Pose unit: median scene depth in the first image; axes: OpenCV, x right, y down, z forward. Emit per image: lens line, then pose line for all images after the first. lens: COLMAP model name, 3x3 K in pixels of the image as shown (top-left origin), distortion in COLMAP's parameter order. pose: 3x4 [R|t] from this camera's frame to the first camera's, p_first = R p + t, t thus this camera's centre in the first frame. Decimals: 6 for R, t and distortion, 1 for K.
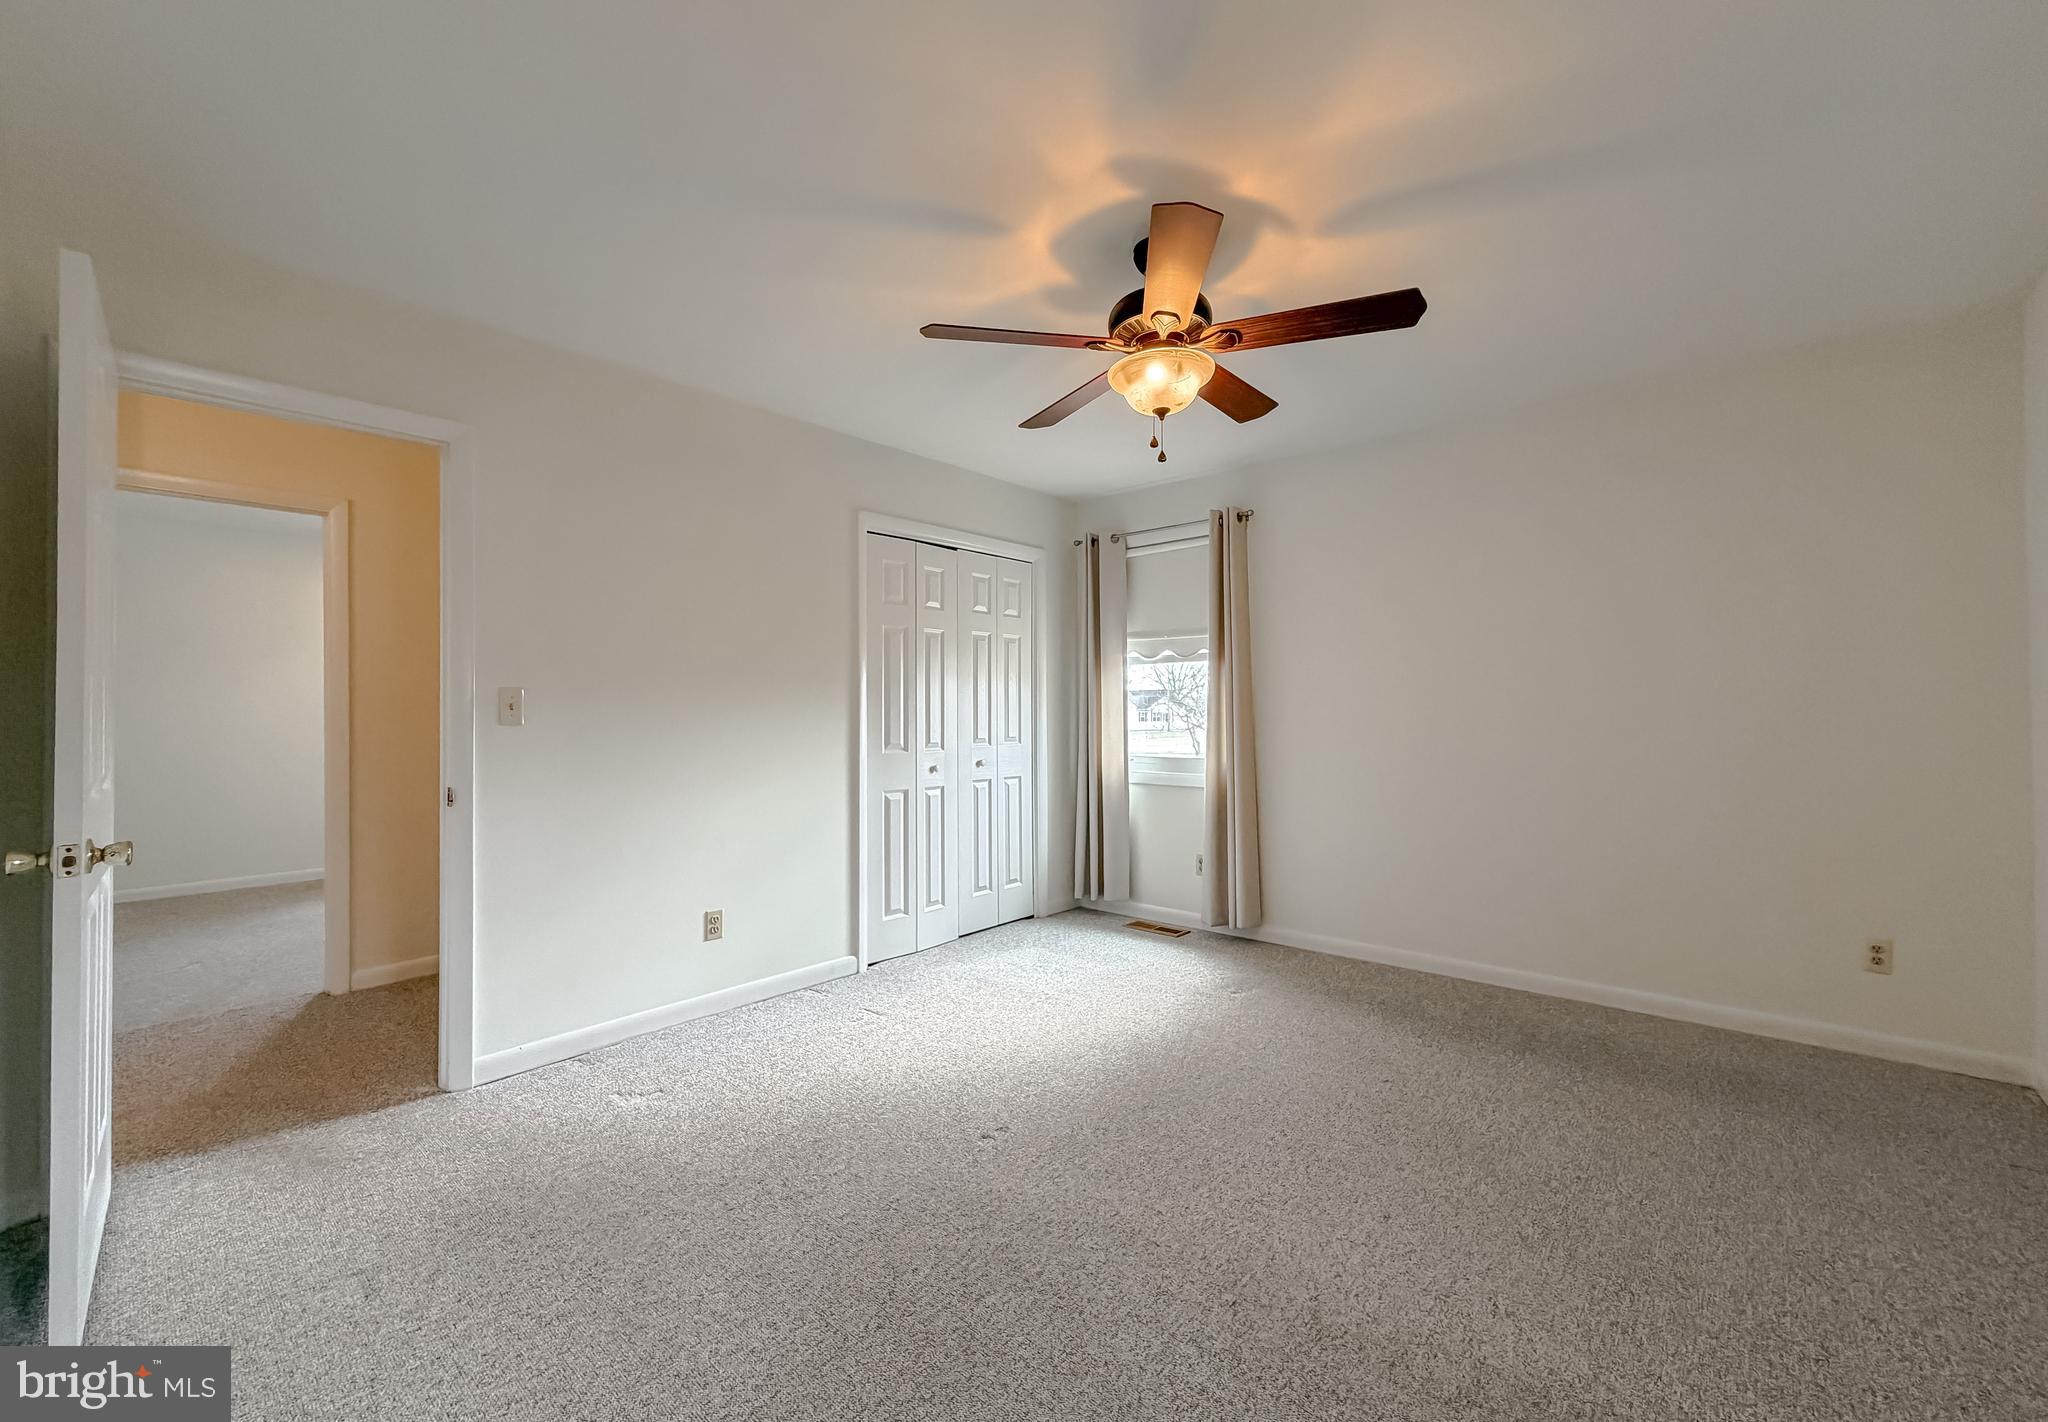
lens RADIAL K [[828.0, 0, 1021.8], [0, 828.0, 700.5], [0, 0, 1]] dist [-0.000481, -0.000241]
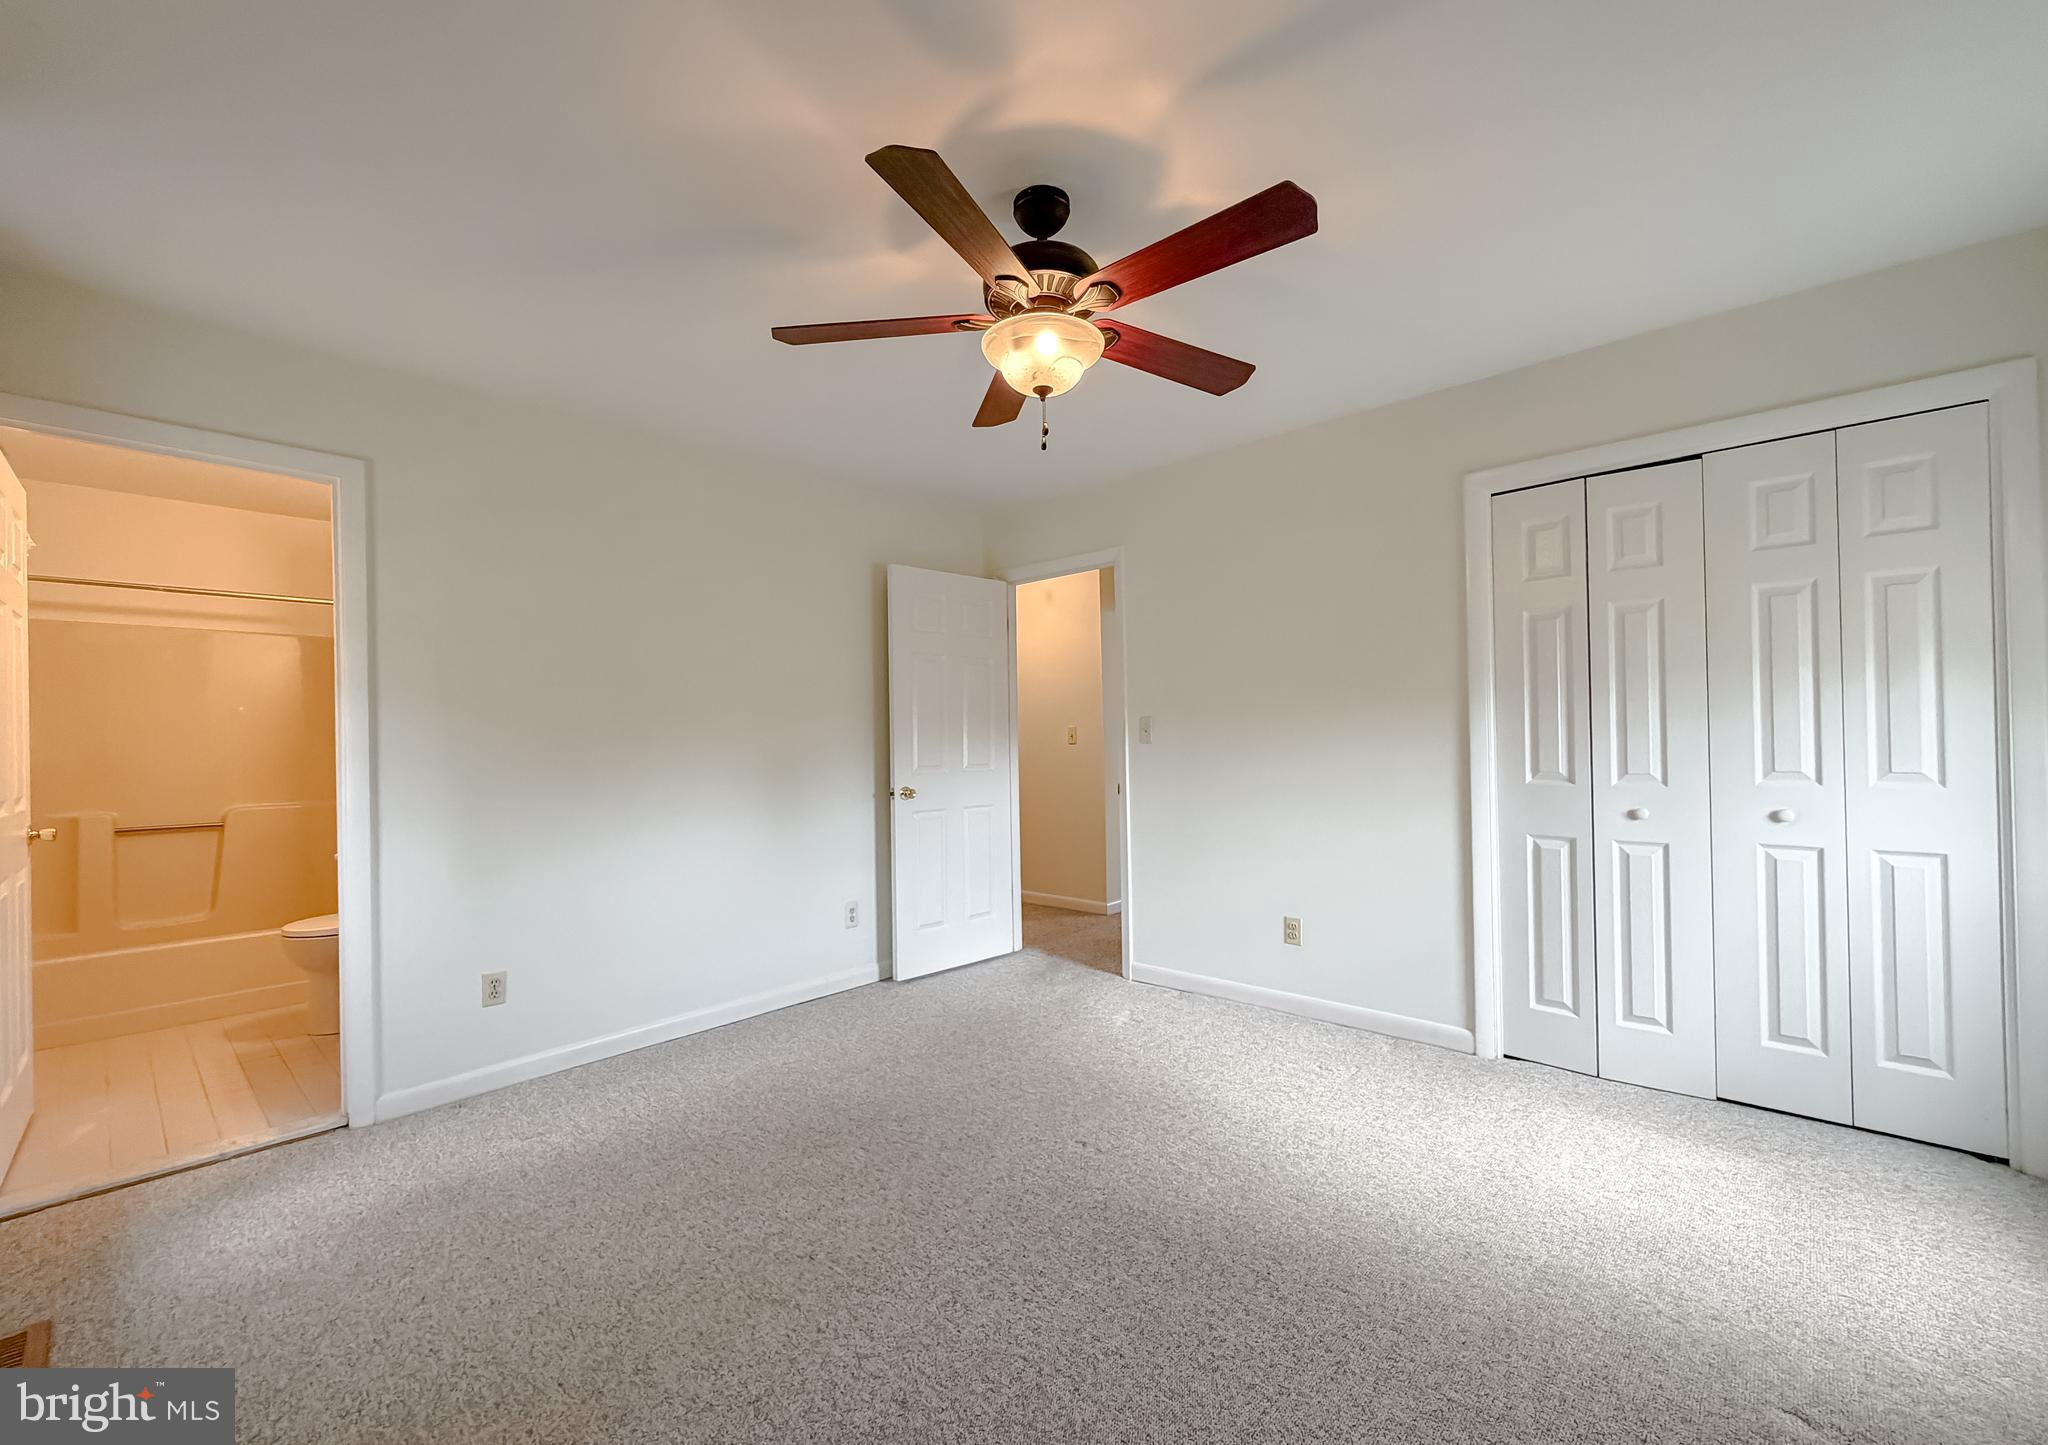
lens RADIAL K [[840.2, 0, 1018.9], [0, 840.2, 735.7], [0, 0, 1]] dist [-0.000479, 0.000109]
pose [[-0.018811, 0.003418, -0.999817, 0.633416], [0.031806, 0.999490, 0.002819, 0.004581], [0.999317, -0.031747, -0.018910, 0.596889]]
